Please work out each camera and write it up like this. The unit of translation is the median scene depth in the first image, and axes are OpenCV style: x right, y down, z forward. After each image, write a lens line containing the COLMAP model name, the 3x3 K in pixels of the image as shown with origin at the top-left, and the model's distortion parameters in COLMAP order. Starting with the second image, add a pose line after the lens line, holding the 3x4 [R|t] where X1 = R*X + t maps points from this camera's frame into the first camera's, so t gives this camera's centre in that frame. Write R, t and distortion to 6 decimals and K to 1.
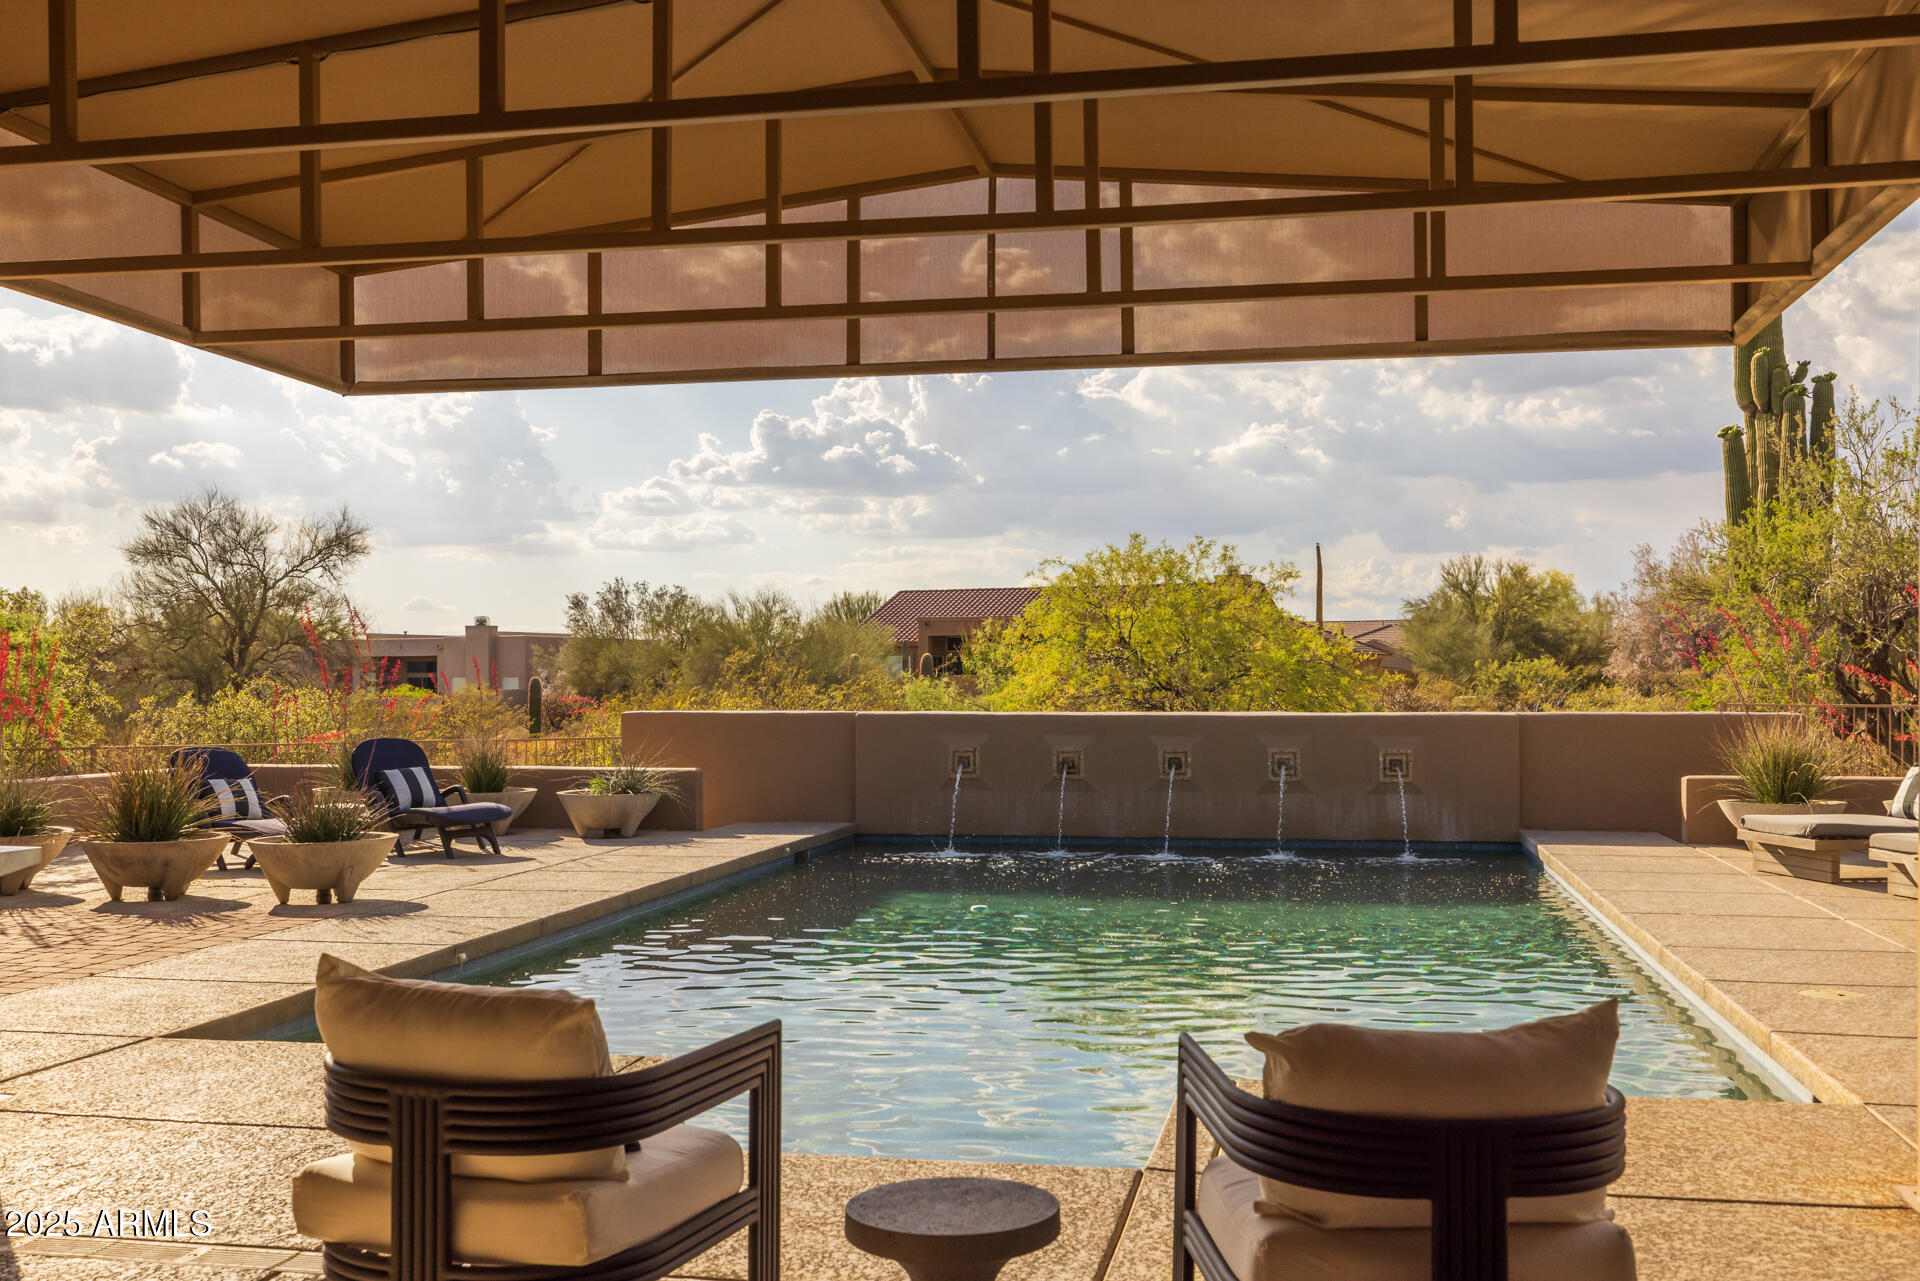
lens RADIAL K [[1898.4, 0, 949.9], [0, 1898.4, 607.0], [0, 0, 1]] dist [-0.003795, 0.000363]
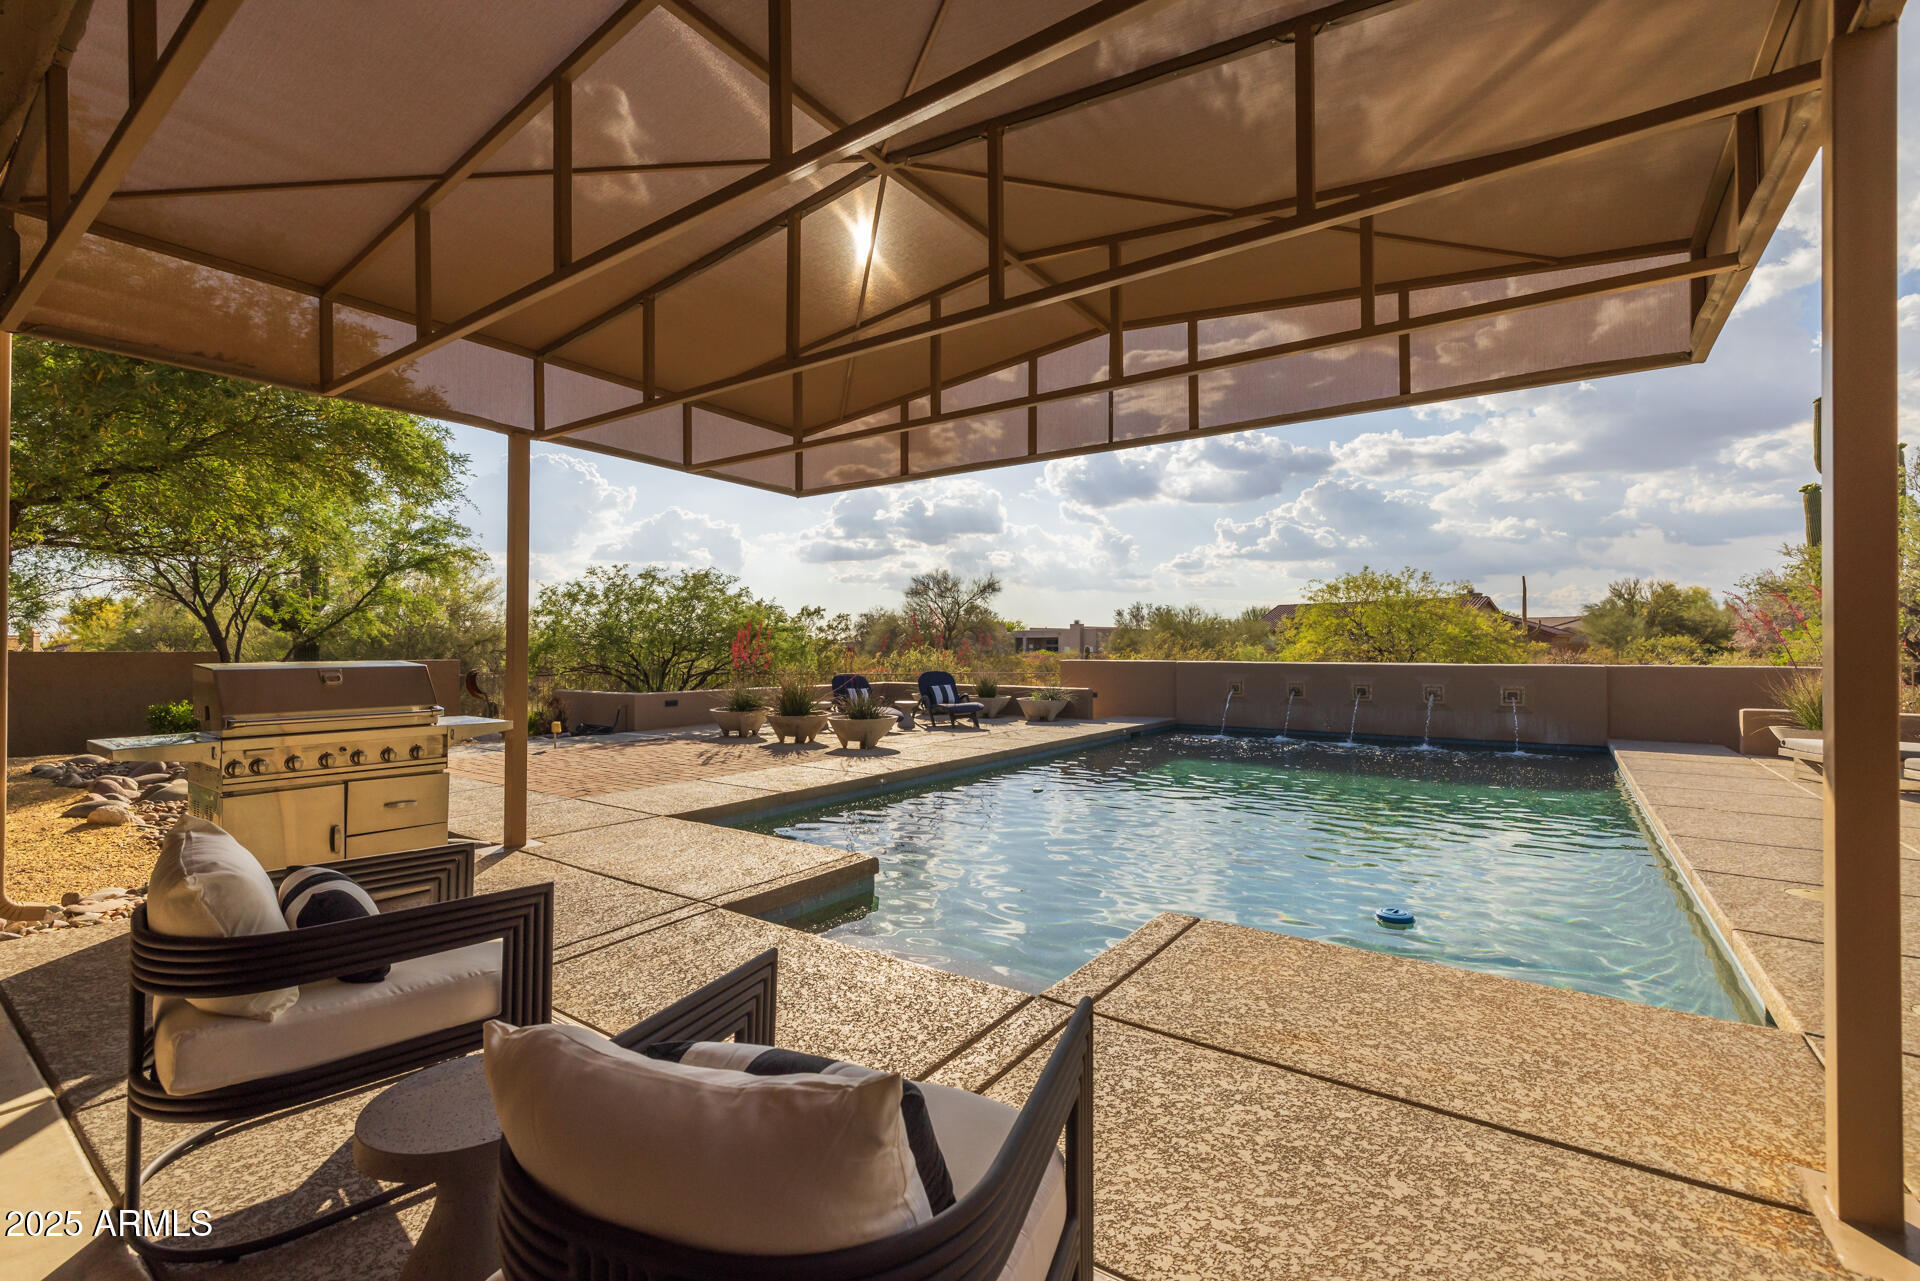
lens RADIAL K [[818.2, 0, 945.6], [0, 818.2, 620.3], [0, 0, 1]] dist [0.007804, -0.000944]
pose [[0.905255, -0.013195, -0.424664, 0.070169], [0.014696, 0.999892, 0.000258, 0.007539], [0.424615, -0.006475, 0.905351, 0.109006]]
